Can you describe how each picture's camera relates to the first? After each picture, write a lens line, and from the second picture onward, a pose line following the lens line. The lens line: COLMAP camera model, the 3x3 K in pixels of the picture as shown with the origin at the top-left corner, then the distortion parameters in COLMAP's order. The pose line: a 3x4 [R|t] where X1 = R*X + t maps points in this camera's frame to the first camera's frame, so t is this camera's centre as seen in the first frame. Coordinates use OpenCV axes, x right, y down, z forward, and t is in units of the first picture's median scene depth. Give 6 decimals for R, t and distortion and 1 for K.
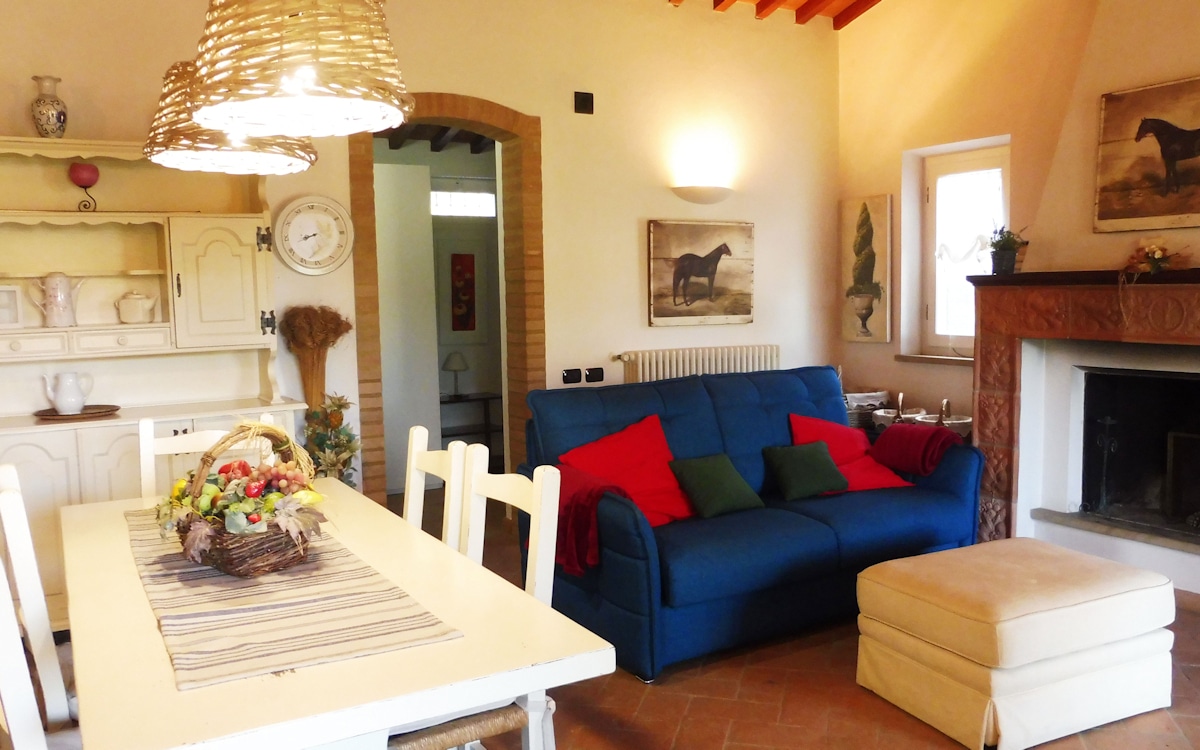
lens RADIAL K [[982.4, 0, 596.5], [0, 982.4, 378.2], [0, 0, 1]] dist [-0.002813, -0.002704]
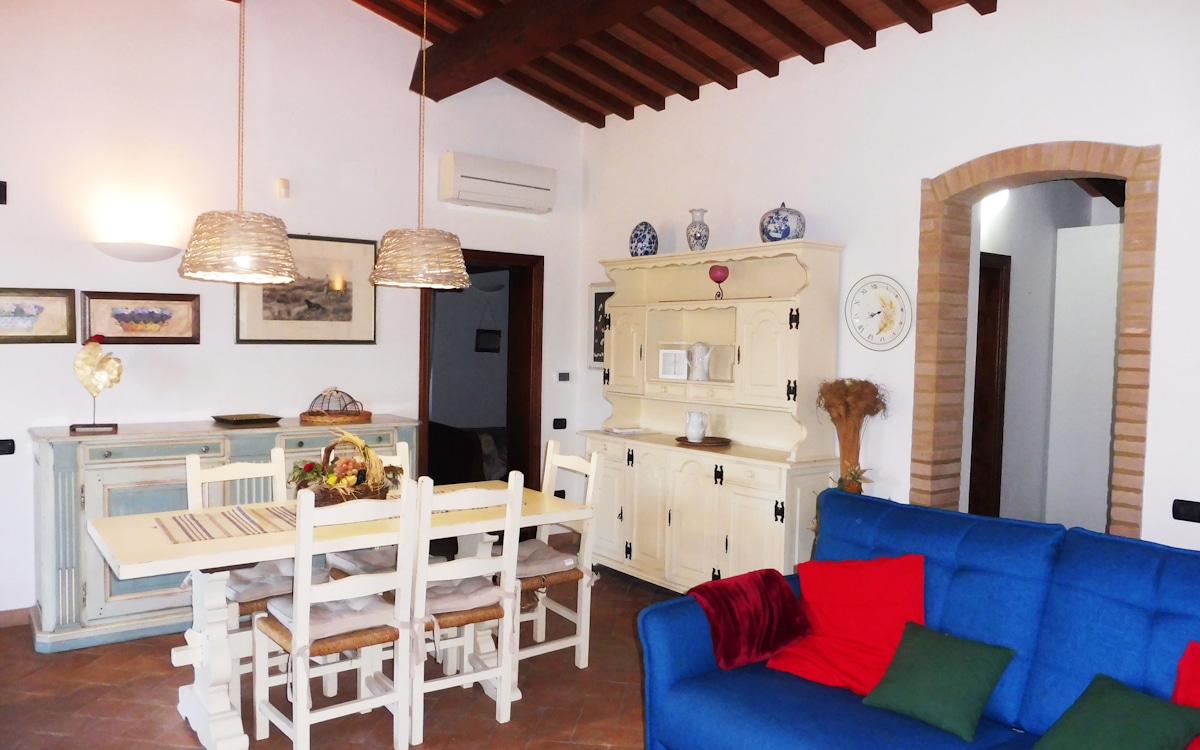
lens RADIAL K [[882.3, 0, 597.8], [0, 882.3, 386.5], [0, 0, 1]] dist [-0.001738, -0.013202]
pose [[0.123318, 0.076924, -0.989381, 0.667051], [-0.115048, 0.991377, 0.062740, -0.100637], [0.985676, 0.106089, 0.131104, 0.642811]]
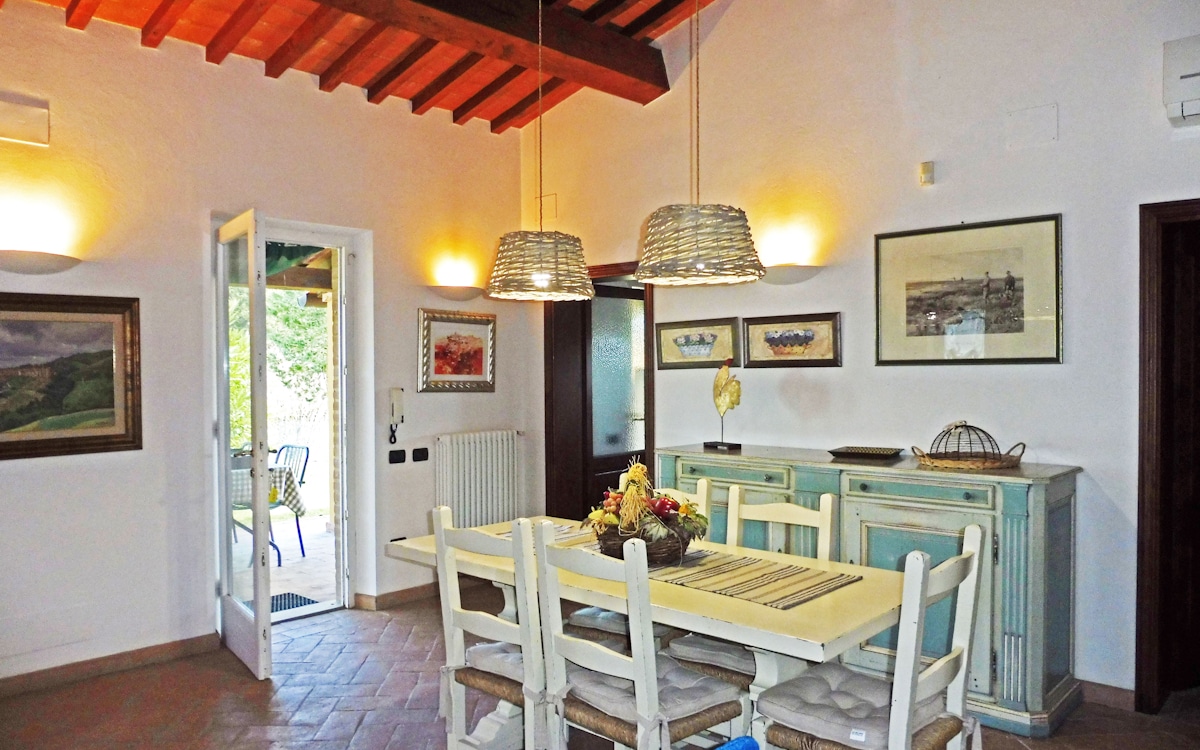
lens RADIAL K [[882.3, 0, 600.8], [0, 882.3, 378.0], [0, 0, 1]] dist [-0.001738, -0.013202]
pose [[-0.948921, 0.026811, -0.314372, 0.034179], [-0.007173, 0.994292, 0.106450, -0.120497], [0.315432, 0.103268, -0.943313, 1.201072]]
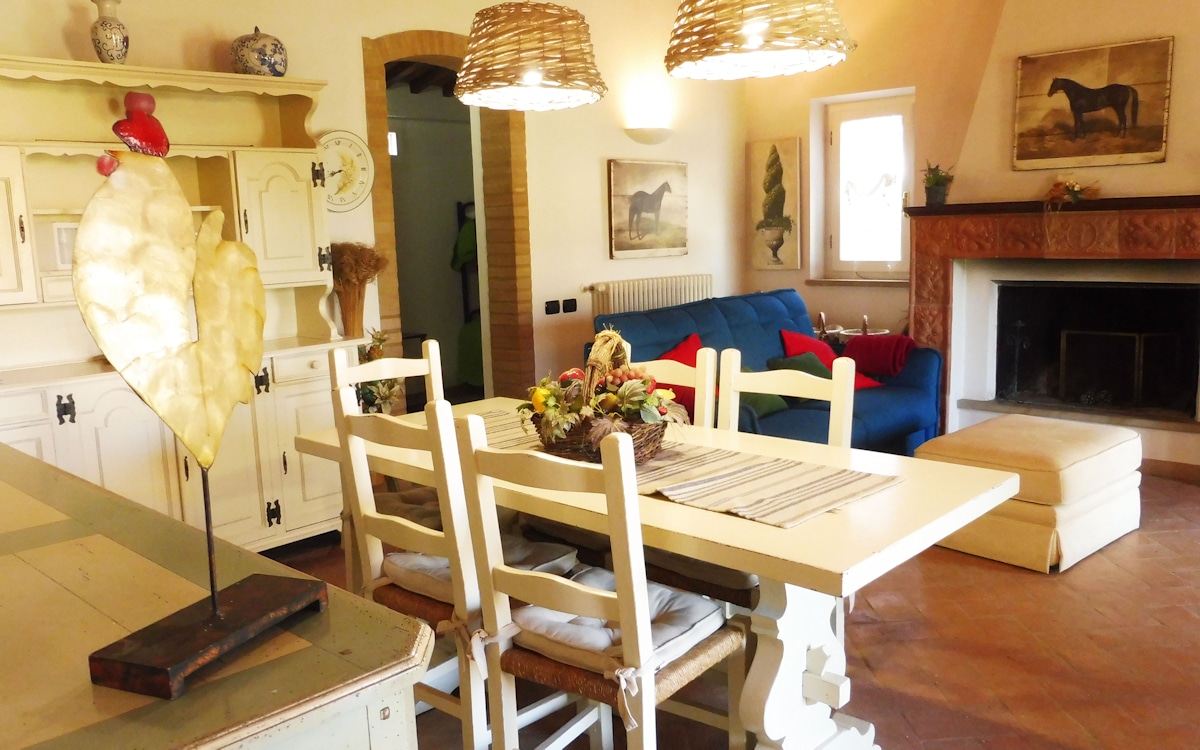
lens RADIAL K [[982.4, 0, 600.3], [0, 982.4, 376.3], [0, 0, 1]] dist [-0.002813, -0.002704]
pose [[0.956969, -0.056519, 0.284634, -0.359367], [0.041369, 0.997402, 0.058966, 0.015243], [-0.287228, -0.044654, 0.956821, -0.042241]]
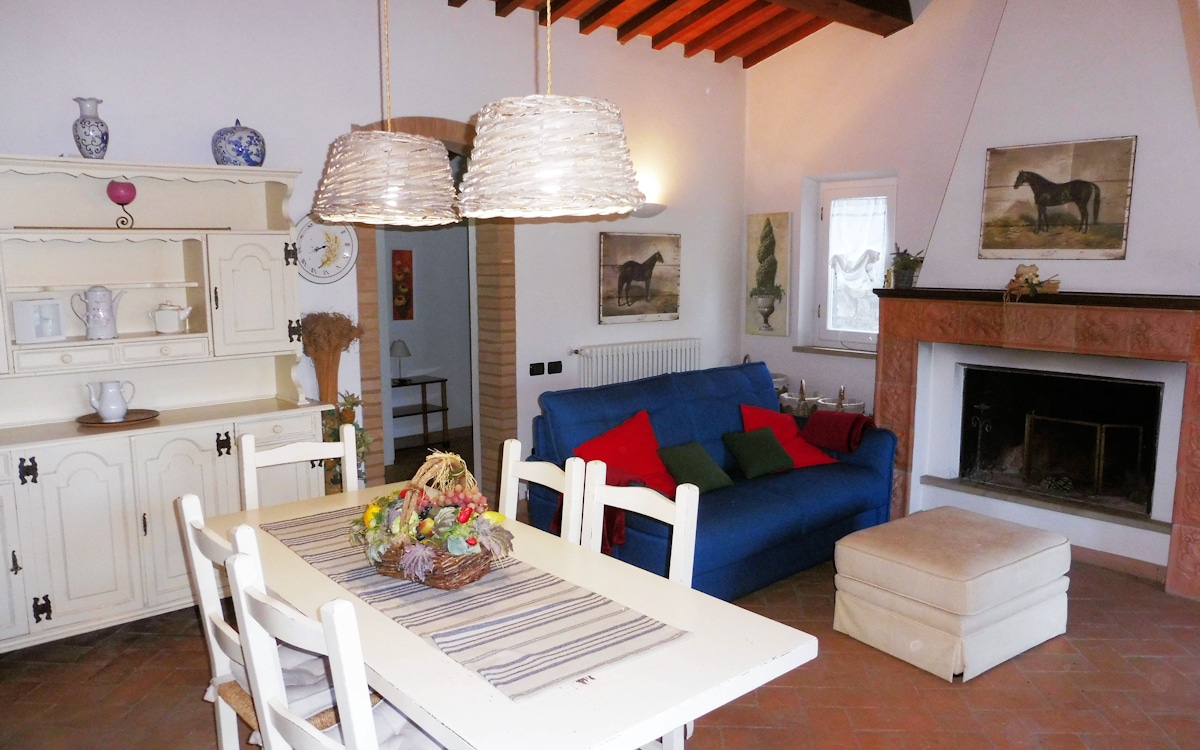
lens RADIAL K [[882.3, 0, 596.1], [0, 882.3, 379.7], [0, 0, 1]] dist [-0.001738, -0.013202]
pose [[0.982169, -0.010747, 0.187694, -0.191626], [0.002119, 0.998934, 0.046107, -0.047173], [-0.187990, -0.044887, 0.981145, -0.024435]]
